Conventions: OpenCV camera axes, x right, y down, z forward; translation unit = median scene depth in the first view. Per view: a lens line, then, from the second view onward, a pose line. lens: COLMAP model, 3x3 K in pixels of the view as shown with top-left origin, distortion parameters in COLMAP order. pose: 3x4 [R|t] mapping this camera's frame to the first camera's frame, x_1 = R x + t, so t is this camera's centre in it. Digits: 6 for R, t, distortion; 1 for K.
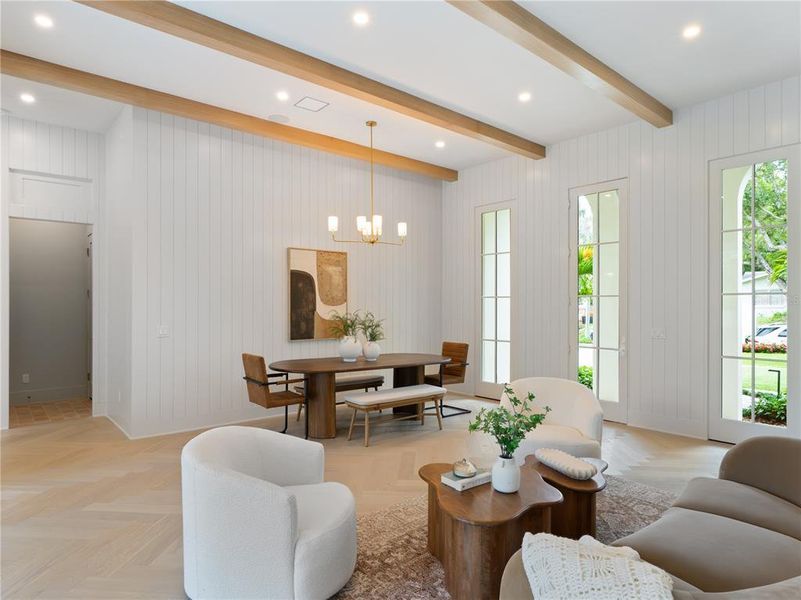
lens RADIAL K [[476.5, 0, 400.3], [0, 476.5, 302.4], [0, 0, 1]] dist [-0.011519, 0.002196]
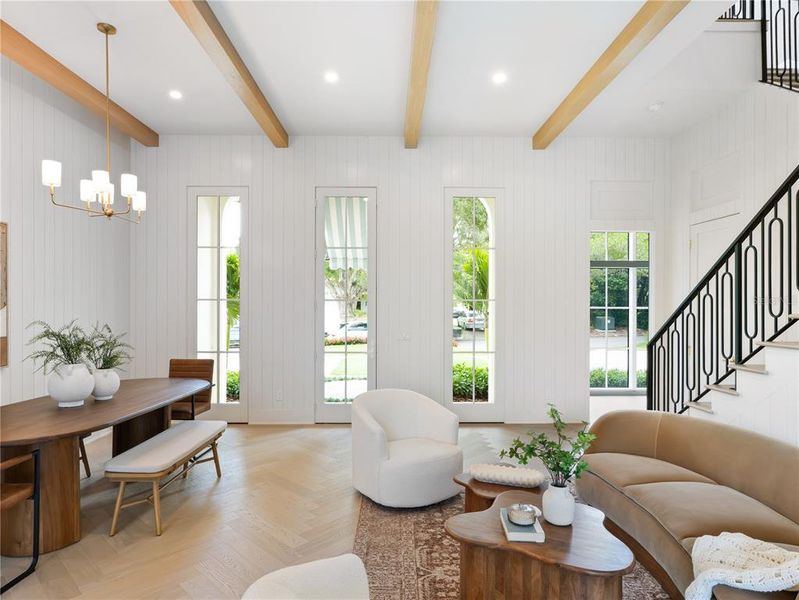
lens RADIAL K [[475.3, 0, 399.3], [0, 475.3, 302.4], [0, 0, 1]] dist [-0.011519, 0.002196]
pose [[0.645501, 0.003324, 0.763752, -0.290058], [-0.002833, 0.999994, -0.001959, -0.007501], [-0.763754, -0.000899, 0.645506, 0.287459]]
